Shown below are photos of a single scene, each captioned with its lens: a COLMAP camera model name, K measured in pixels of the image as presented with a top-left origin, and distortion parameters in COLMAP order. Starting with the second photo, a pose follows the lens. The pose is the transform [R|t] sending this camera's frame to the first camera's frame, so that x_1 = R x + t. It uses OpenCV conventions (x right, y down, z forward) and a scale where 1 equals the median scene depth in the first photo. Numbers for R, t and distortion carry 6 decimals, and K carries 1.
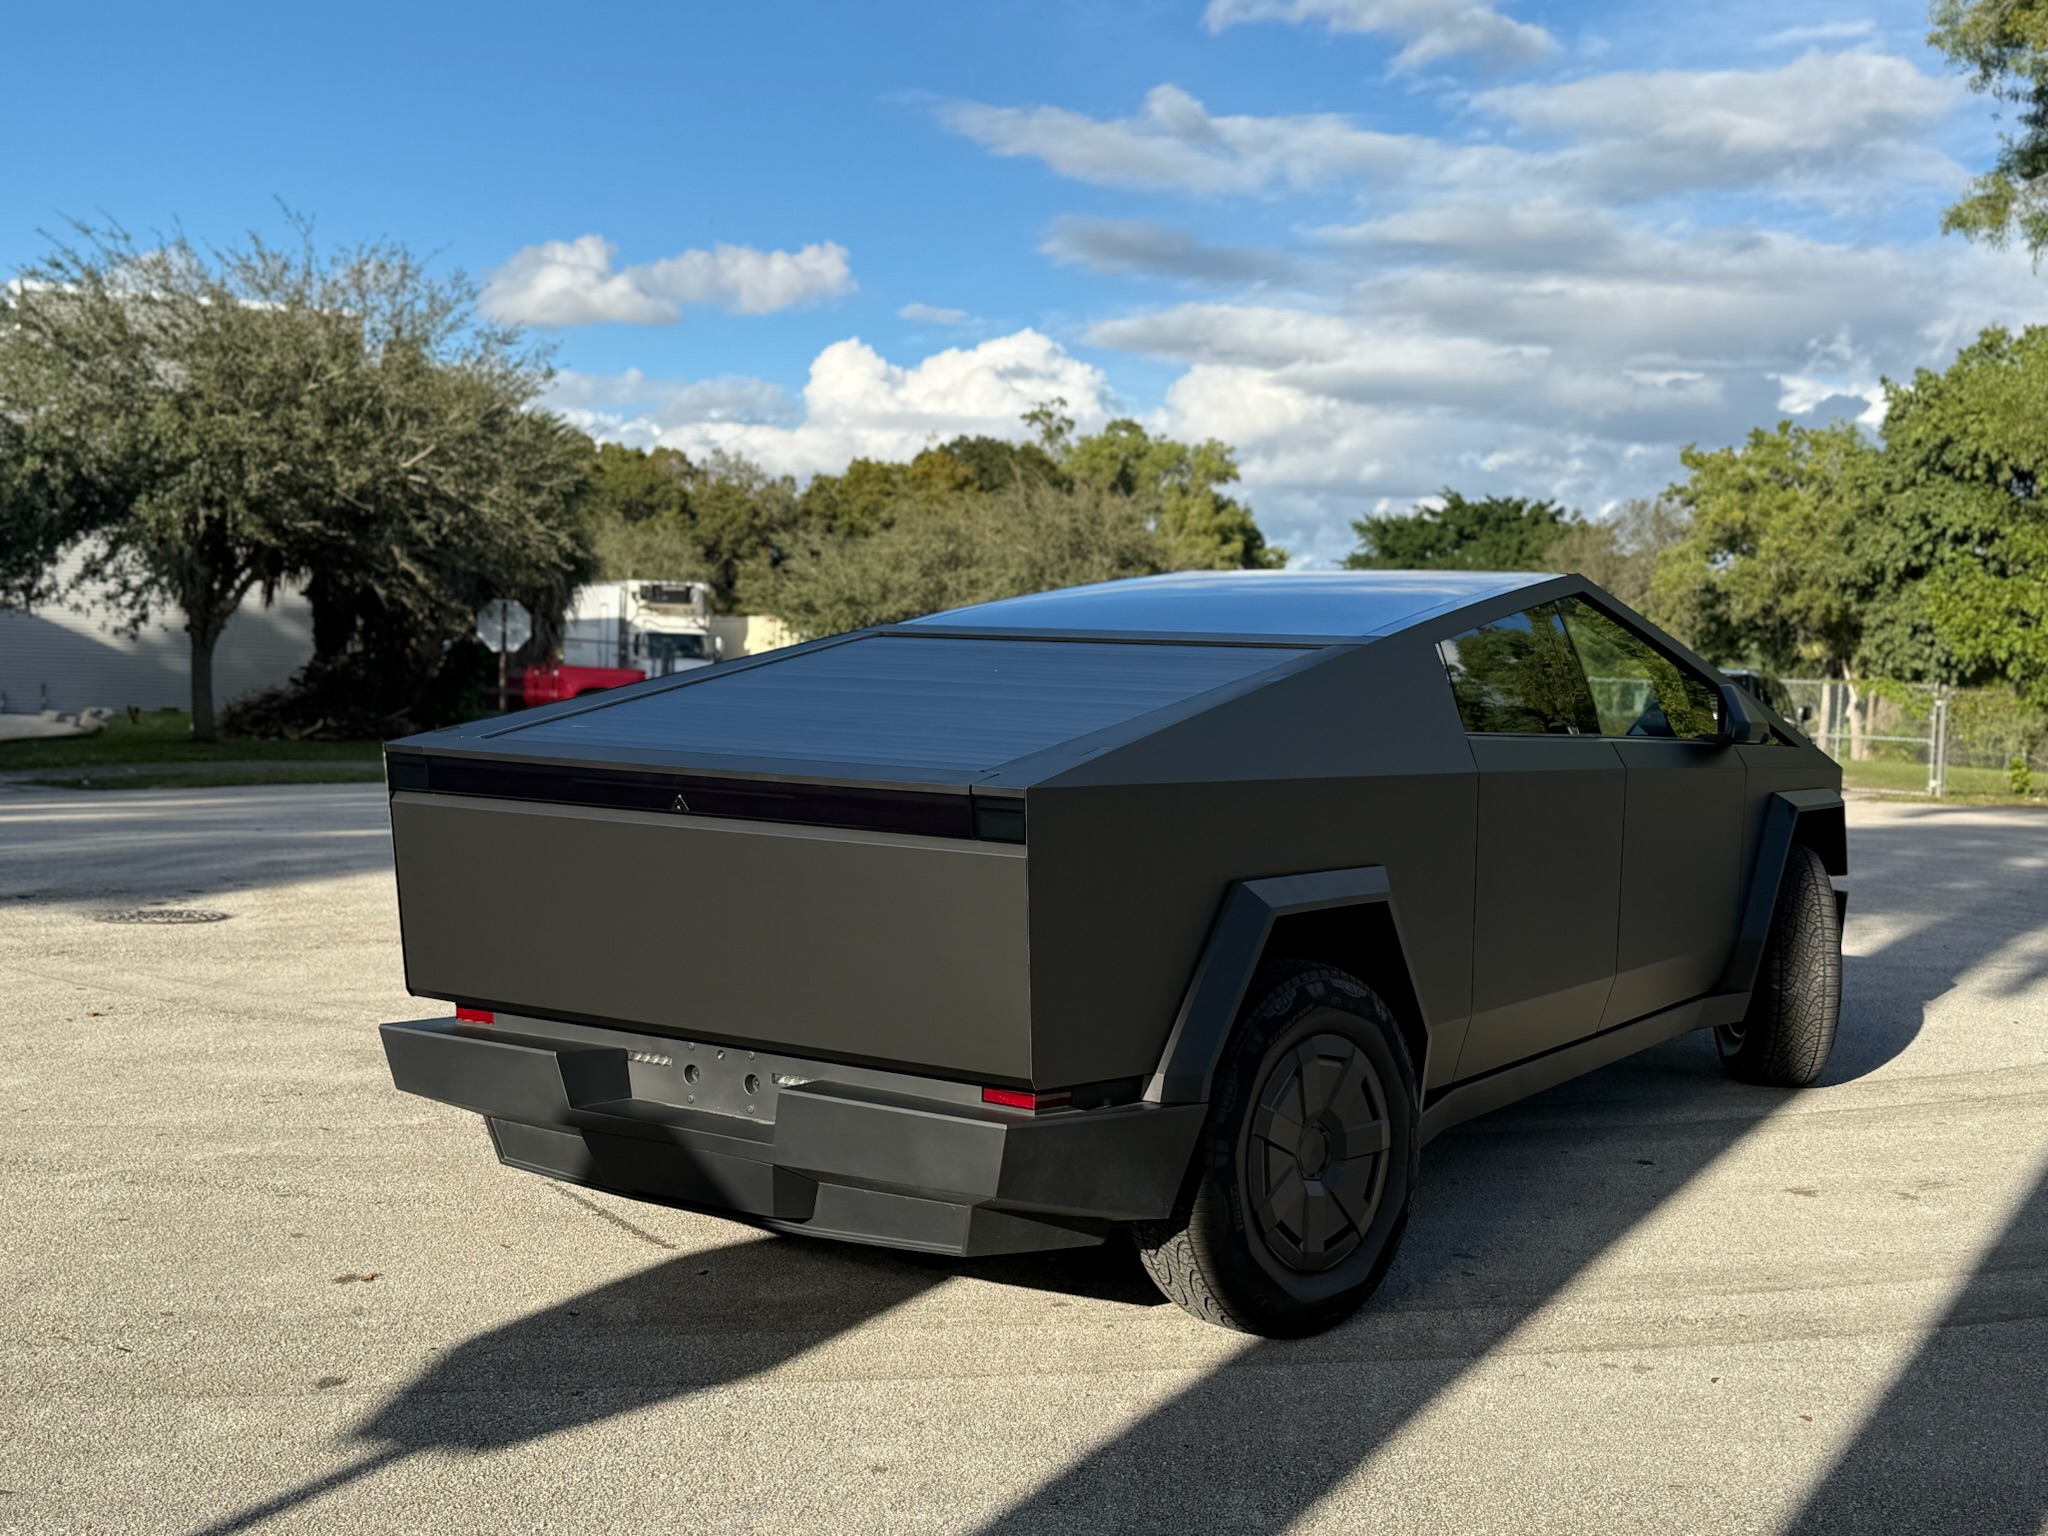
lens RADIAL K [[2485.0, 0, 1024.2], [0, 2485.0, 762.6], [0, 0, 1]] dist [0.131634, 0.000000]
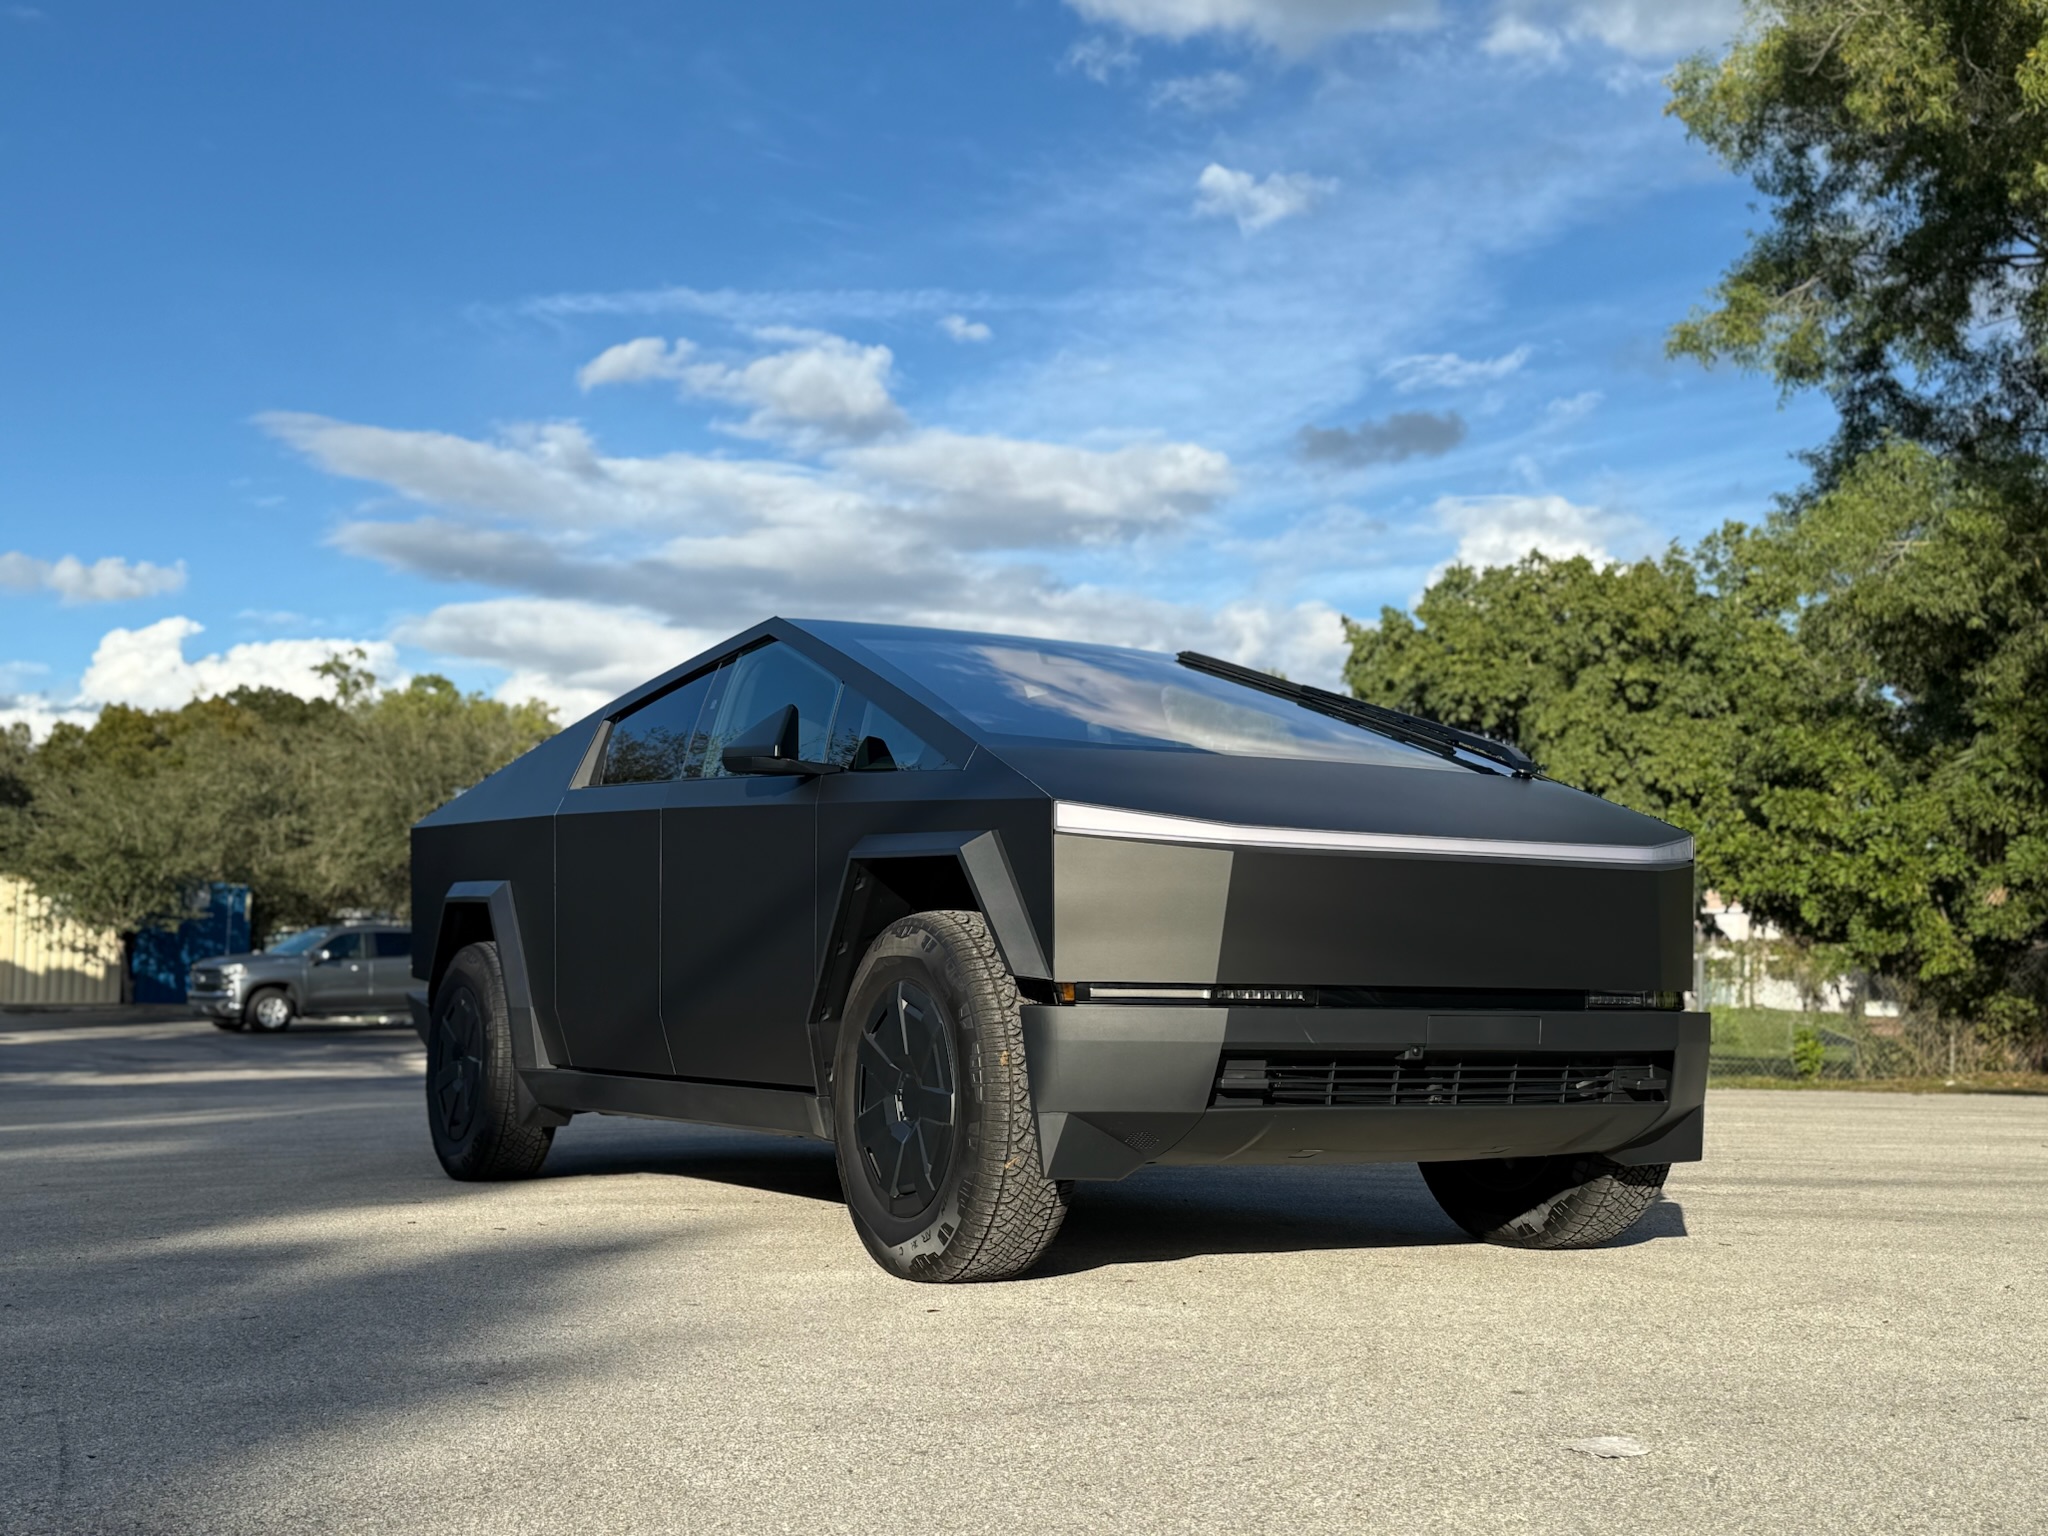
lens RADIAL K [[2485.0, 0, 1022.7], [0, 2485.0, 777.5], [0, 0, 1]] dist [0.131634, 0.000000]
pose [[0.957869, 0.013313, 0.286897, -0.029164], [0.018675, 0.993924, -0.108474, 0.001130], [-0.286598, 0.109261, 0.951800, 0.177076]]
